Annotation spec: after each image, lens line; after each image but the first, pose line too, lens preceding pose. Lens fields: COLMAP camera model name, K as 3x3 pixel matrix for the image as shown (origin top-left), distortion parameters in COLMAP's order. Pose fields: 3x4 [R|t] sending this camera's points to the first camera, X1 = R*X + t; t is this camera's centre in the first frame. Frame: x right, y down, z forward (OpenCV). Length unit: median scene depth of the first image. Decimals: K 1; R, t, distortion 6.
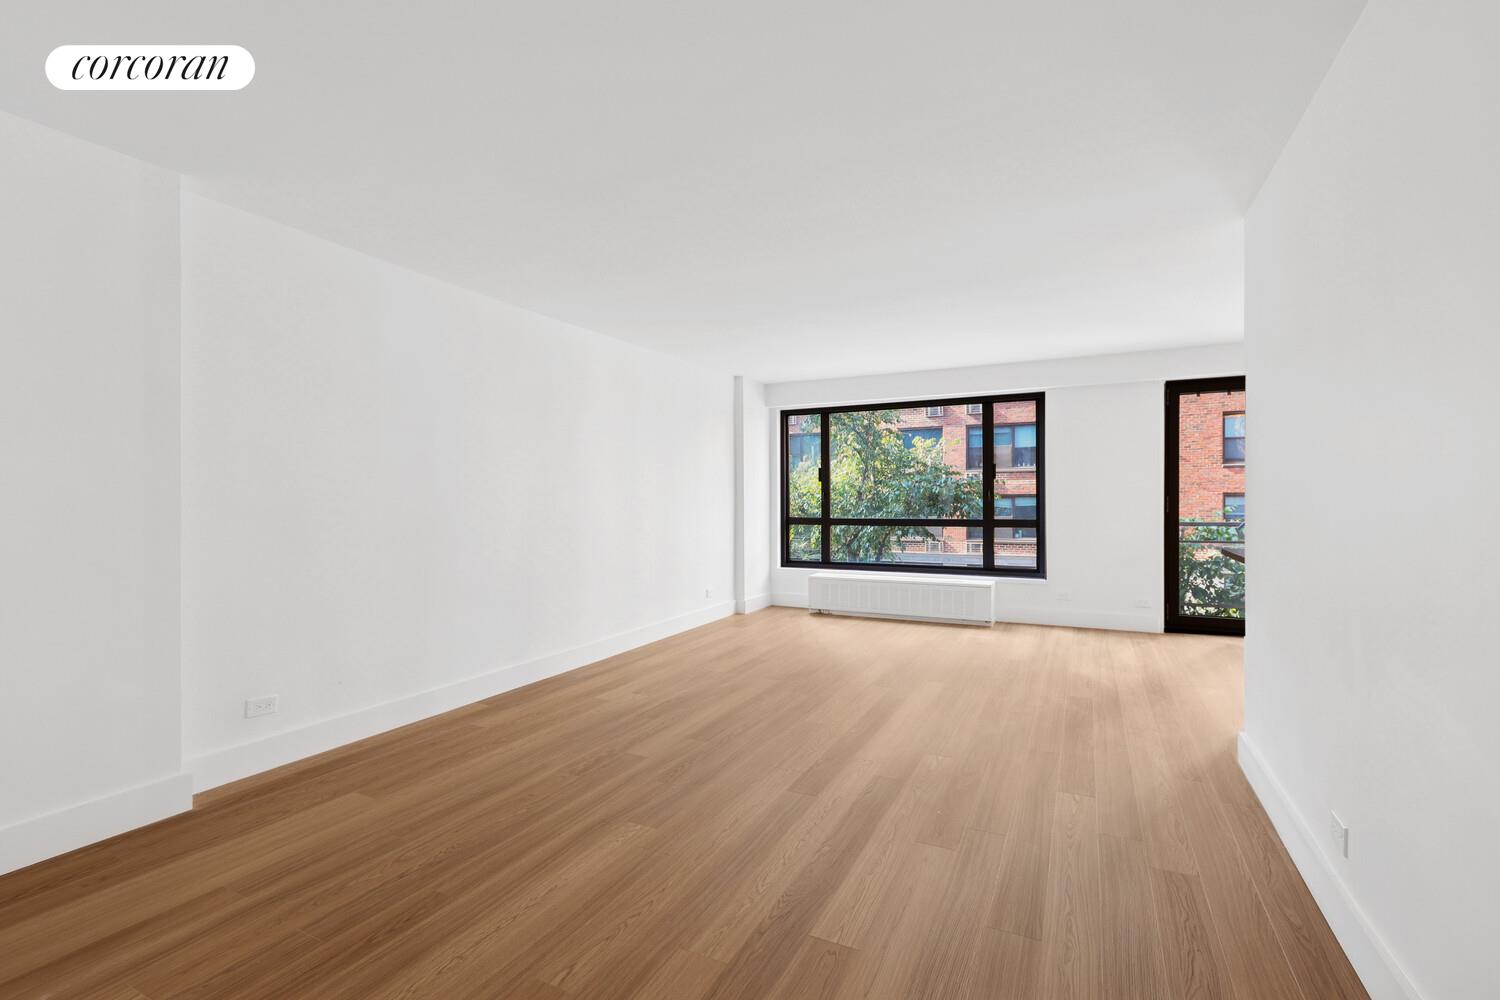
lens RADIAL K [[677.6, 0, 750.0], [0, 677.6, 500.0], [0, 0, 1]] dist [0.000309, -0.000231]
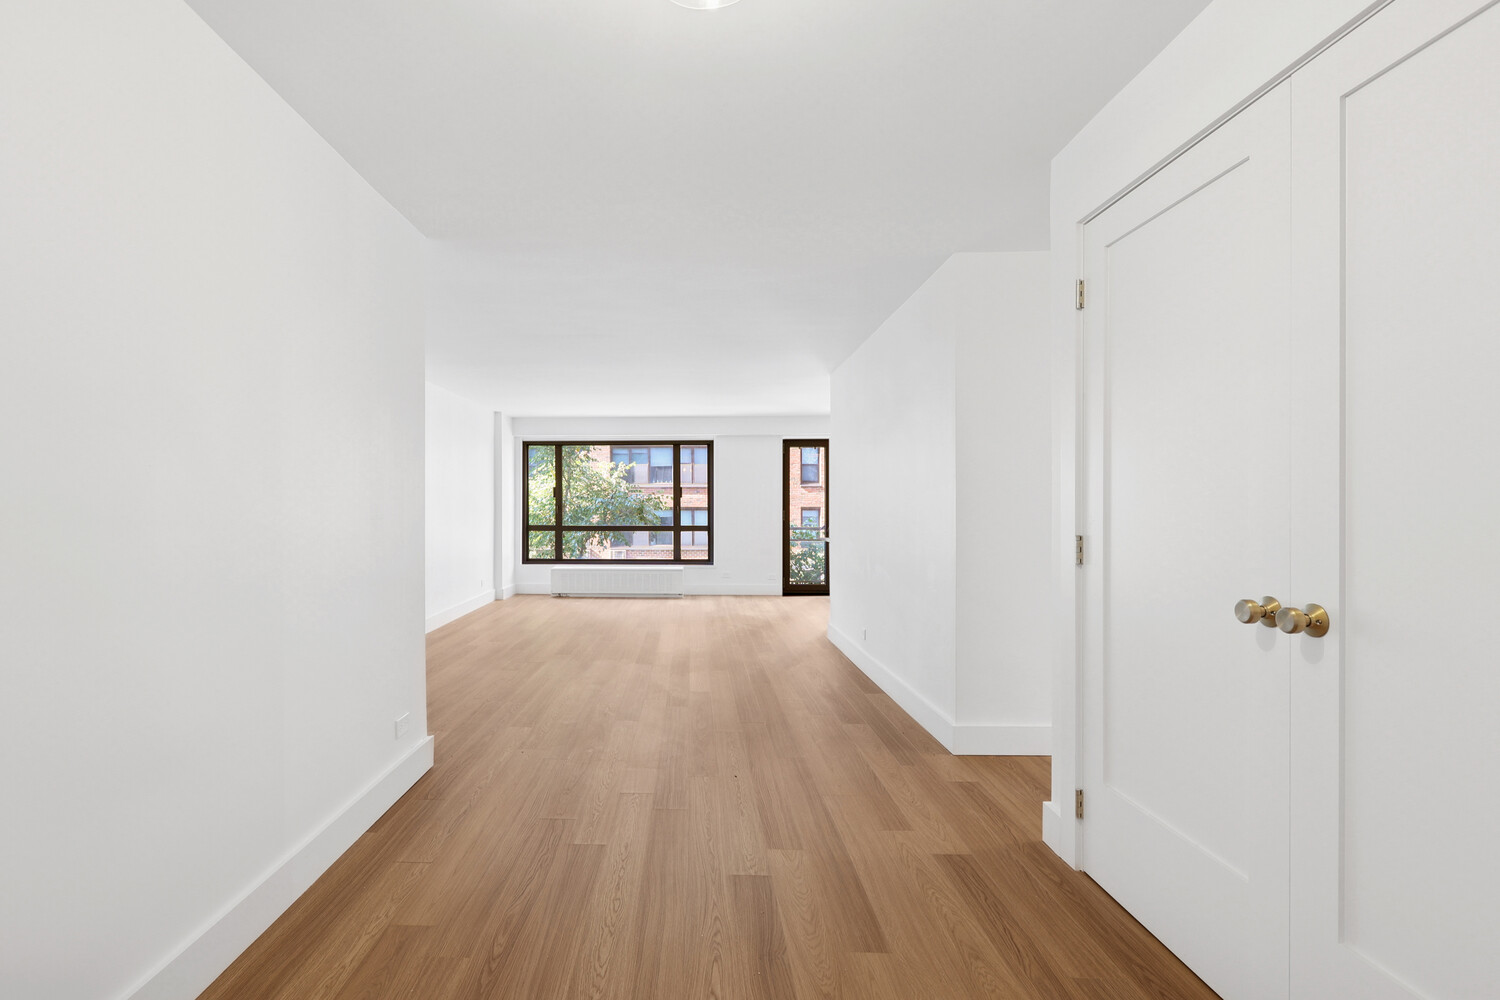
lens RADIAL K [[707.6, 0, 658.9], [0, 707.6, 499.6], [0, 0, 1]] dist [-0.000214, -0.000772]
pose [[0.912180, 0.011226, 0.409636, -0.306454], [-0.005048, 0.999857, -0.016159, -0.001889], [-0.409759, 0.012672, 0.912106, -0.365946]]
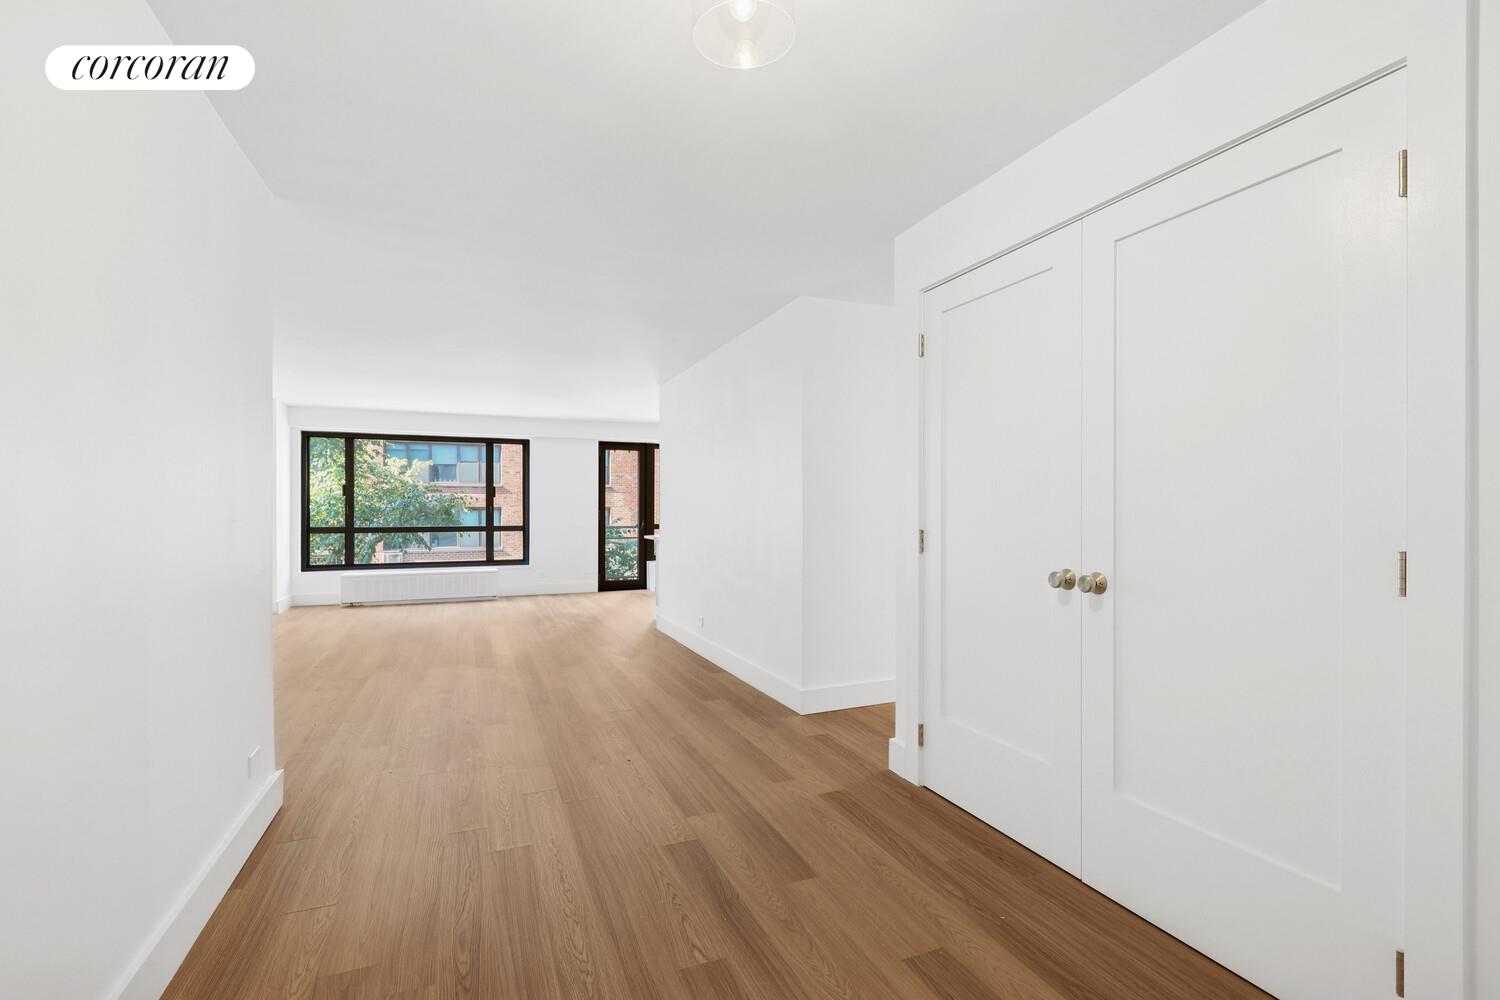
lens RADIAL K [[677.6, 0, 750.0], [0, 677.6, 500.0], [0, 0, 1]] dist [0.000309, -0.000231]
pose [[0.650751, 0.016480, 0.759113, -0.373554], [-0.003976, 0.999825, -0.018298, -0.001588], [-0.759281, 0.008889, 0.650702, -0.335076]]
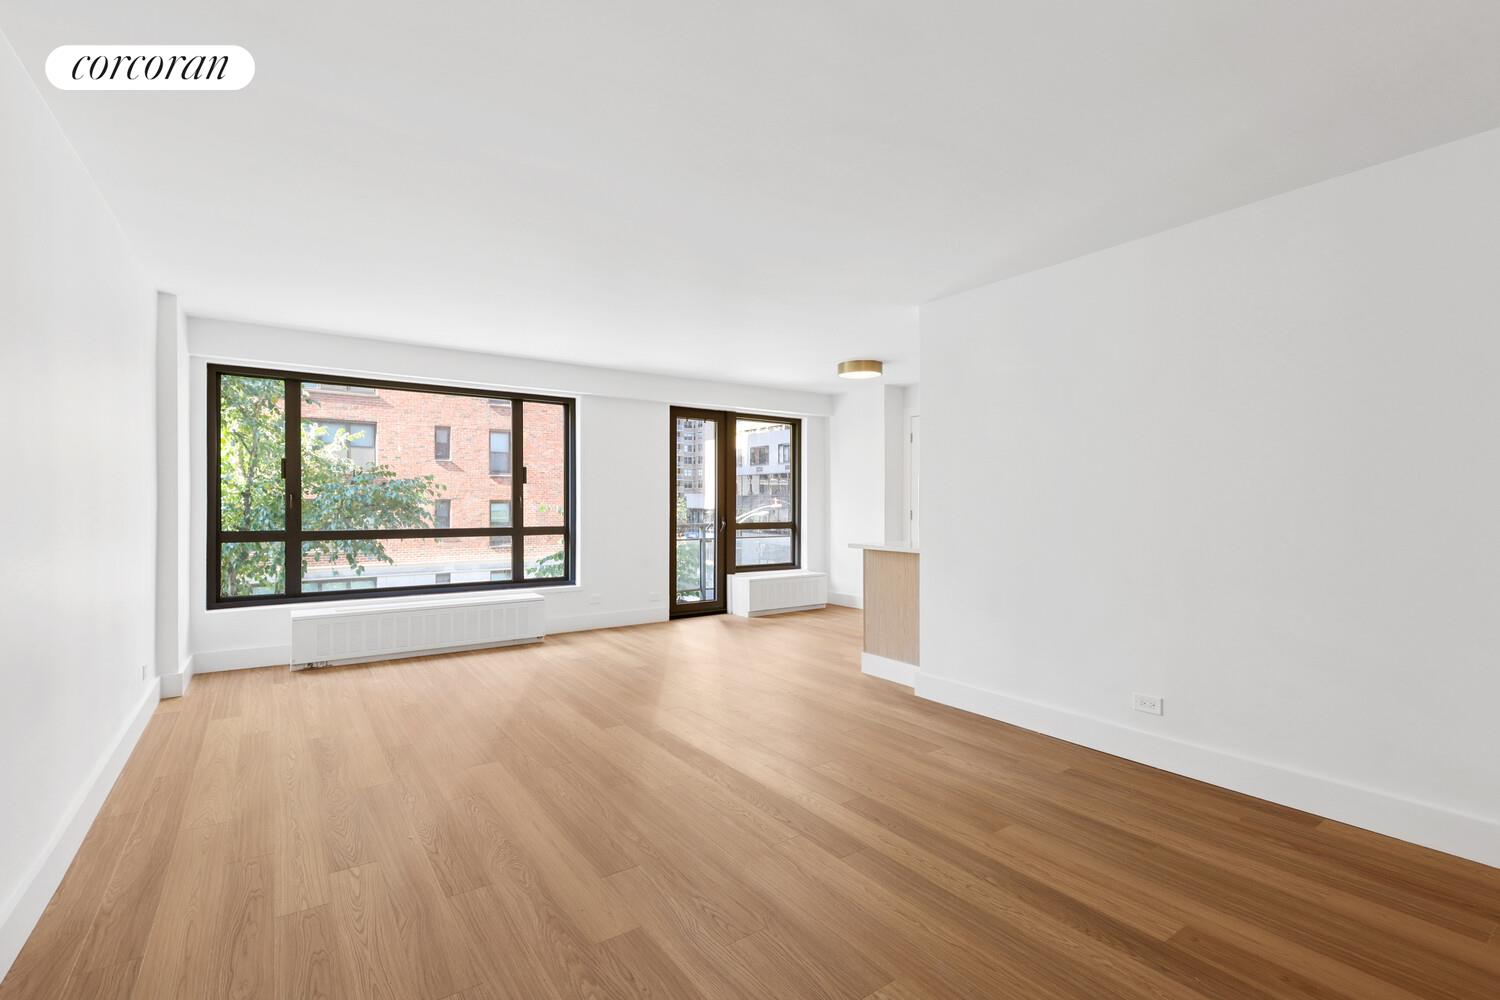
lens RADIAL K [[670.6, 0, 739.6], [0, 670.6, 504.4], [0, 0, 1]] dist [-0.000785, -0.000173]
pose [[0.479326, 0.005877, 0.877618, -0.307626], [-0.004306, 0.999981, -0.004345, 0.000329], [-0.877627, -0.001696, 0.479342, 0.304310]]
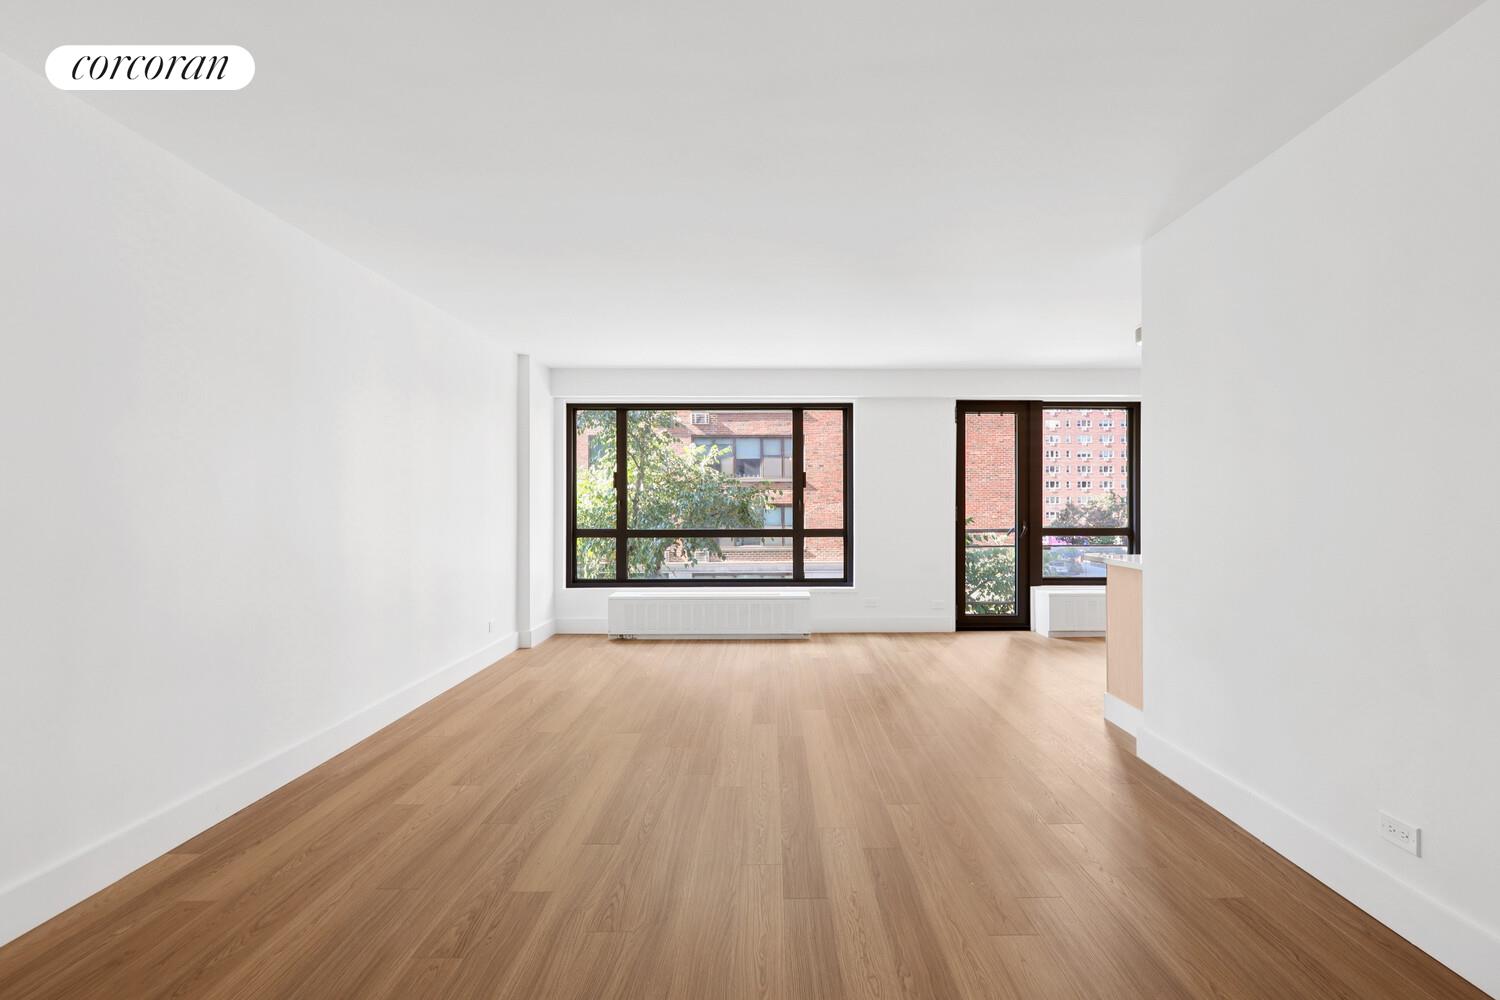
lens RADIAL K [[680.1, 0, 780.0], [0, 680.1, 507.5], [0, 0, 1]] dist [-0.001238, -0.000498]
pose [[0.887761, 0.003416, 0.460293, -0.125701], [-0.002759, 0.999994, -0.002101, -0.000431], [-0.460297, 0.000596, 0.887765, 0.143079]]
